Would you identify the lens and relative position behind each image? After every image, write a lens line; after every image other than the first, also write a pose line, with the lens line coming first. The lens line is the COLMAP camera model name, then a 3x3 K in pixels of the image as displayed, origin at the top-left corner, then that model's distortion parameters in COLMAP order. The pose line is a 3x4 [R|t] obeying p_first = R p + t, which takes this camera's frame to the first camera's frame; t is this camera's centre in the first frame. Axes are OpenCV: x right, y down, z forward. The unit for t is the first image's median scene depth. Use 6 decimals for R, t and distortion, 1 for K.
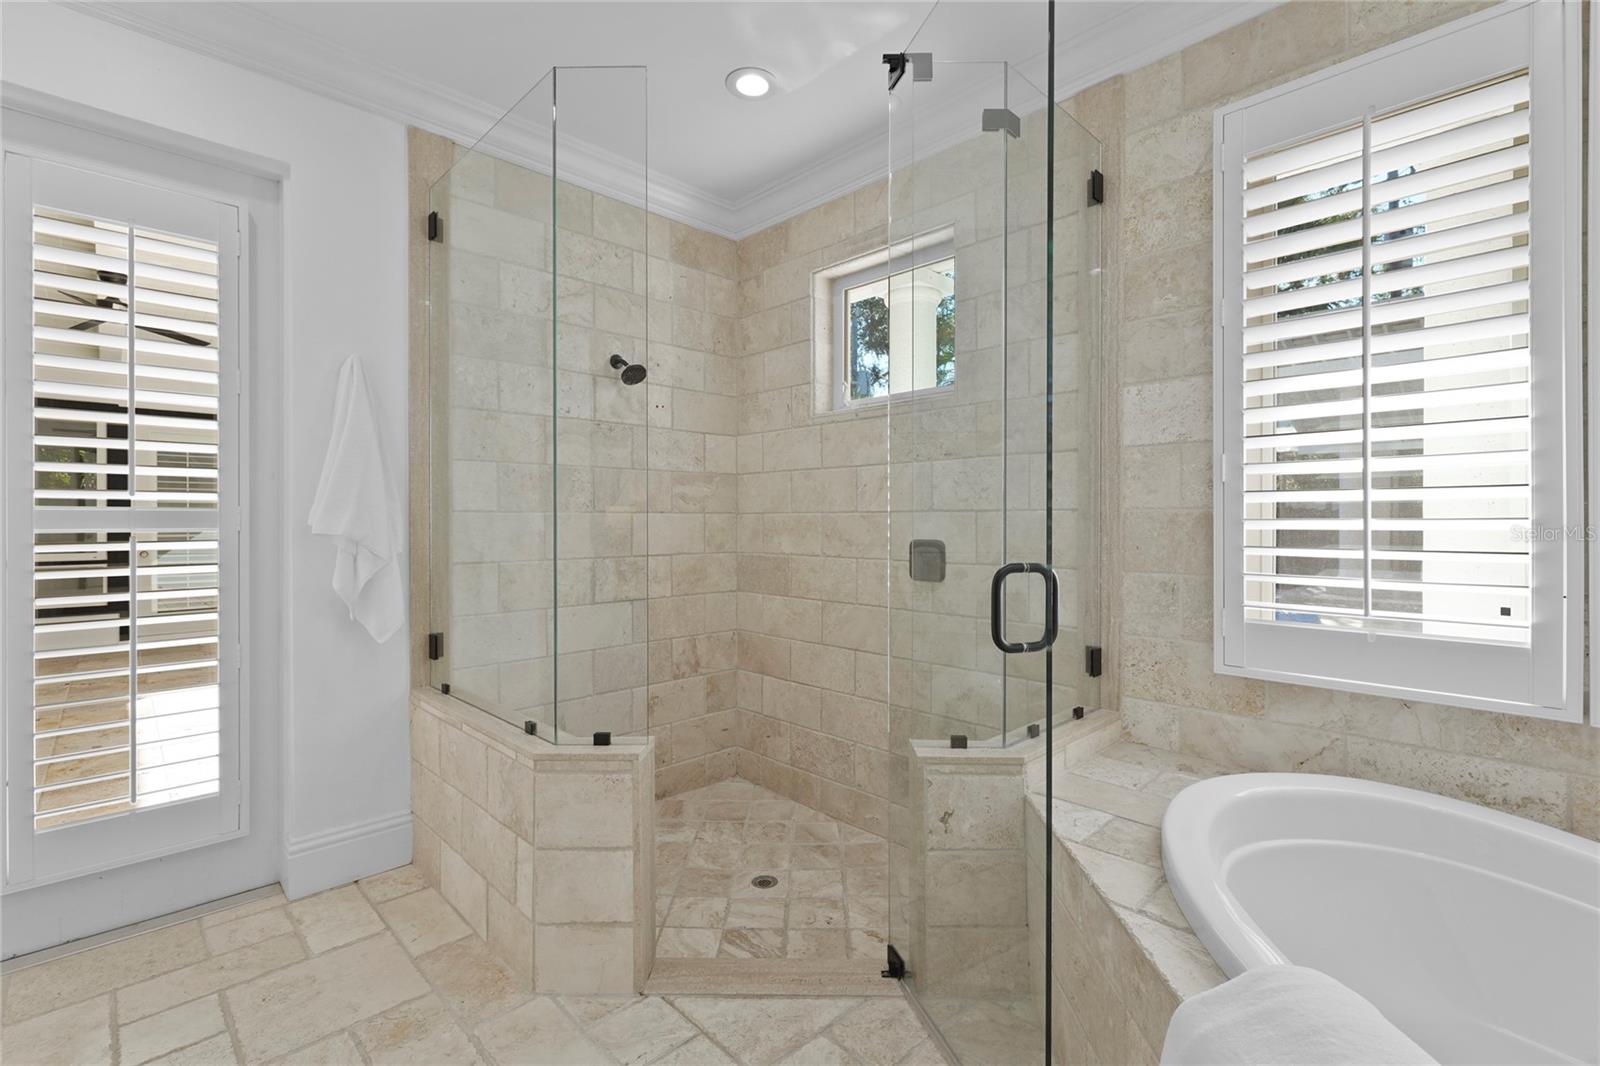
lens RADIAL K [[711.6, 0, 805.0], [0, 711.6, 528.2], [0, 0, 1]] dist [0.000835, -0.000511]
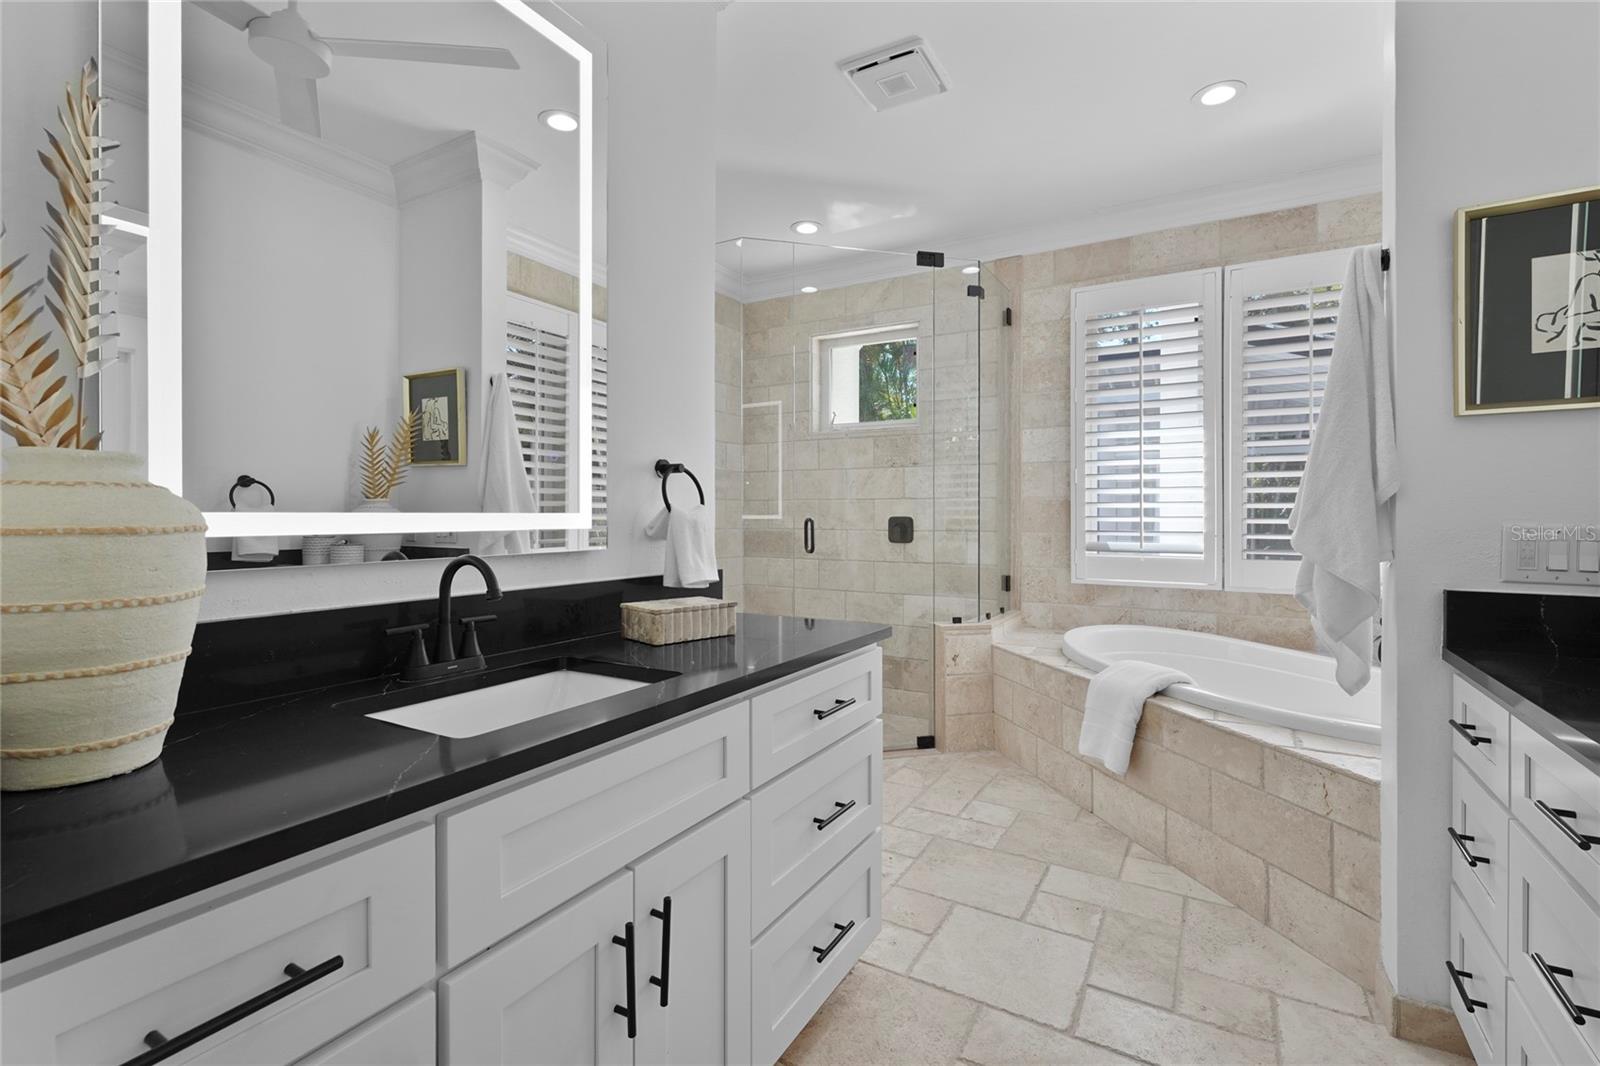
lens RADIAL K [[725.1, 0, 794.5], [0, 725.1, 523.7], [0, 0, 1]] dist [-0.002564, -0.000089]
pose [[0.967866, -0.007085, 0.251367, -0.586585], [0.004783, 0.999941, 0.009771, 0.018858], [-0.251421, -0.008255, 0.967843, -0.645969]]
